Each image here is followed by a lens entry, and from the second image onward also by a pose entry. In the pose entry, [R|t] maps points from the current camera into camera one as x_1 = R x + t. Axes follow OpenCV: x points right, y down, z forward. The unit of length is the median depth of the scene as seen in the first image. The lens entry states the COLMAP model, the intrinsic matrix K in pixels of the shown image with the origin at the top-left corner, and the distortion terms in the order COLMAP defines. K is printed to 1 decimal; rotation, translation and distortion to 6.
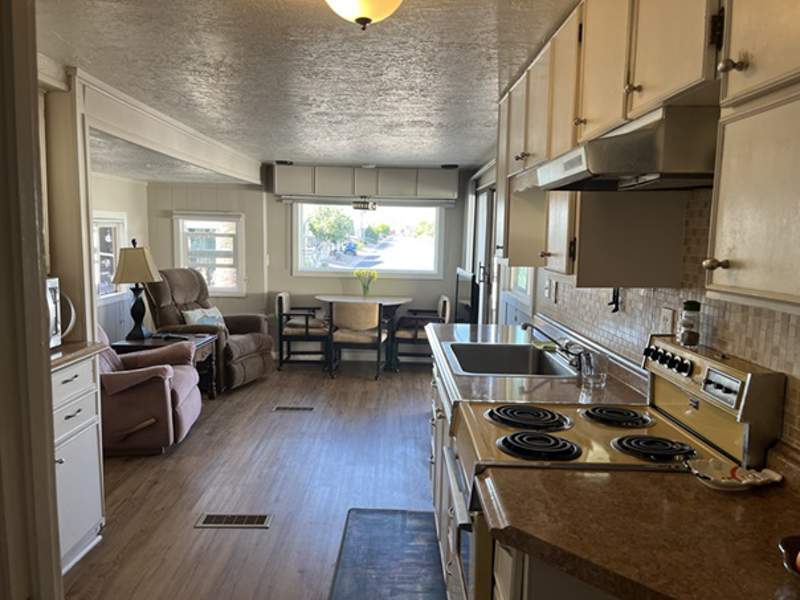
lens RADIAL K [[611.4, 0, 399.7], [0, 611.4, 301.2], [0, 0, 1]] dist [0.014217, 0.006726]
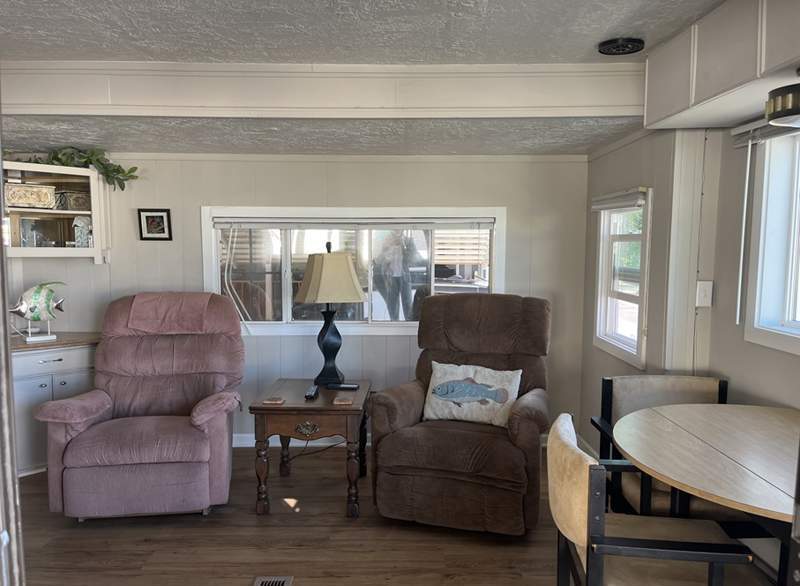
lens RADIAL K [[611.4, 0, 397.7], [0, 611.4, 289.5], [0, 0, 1]] dist [0.014217, 0.006726]
pose [[-0.008894, 0.060078, -0.998154, 0.262018], [-0.113334, 0.991701, 0.060700, -0.092667], [0.993517, 0.113665, -0.002011, 1.028875]]
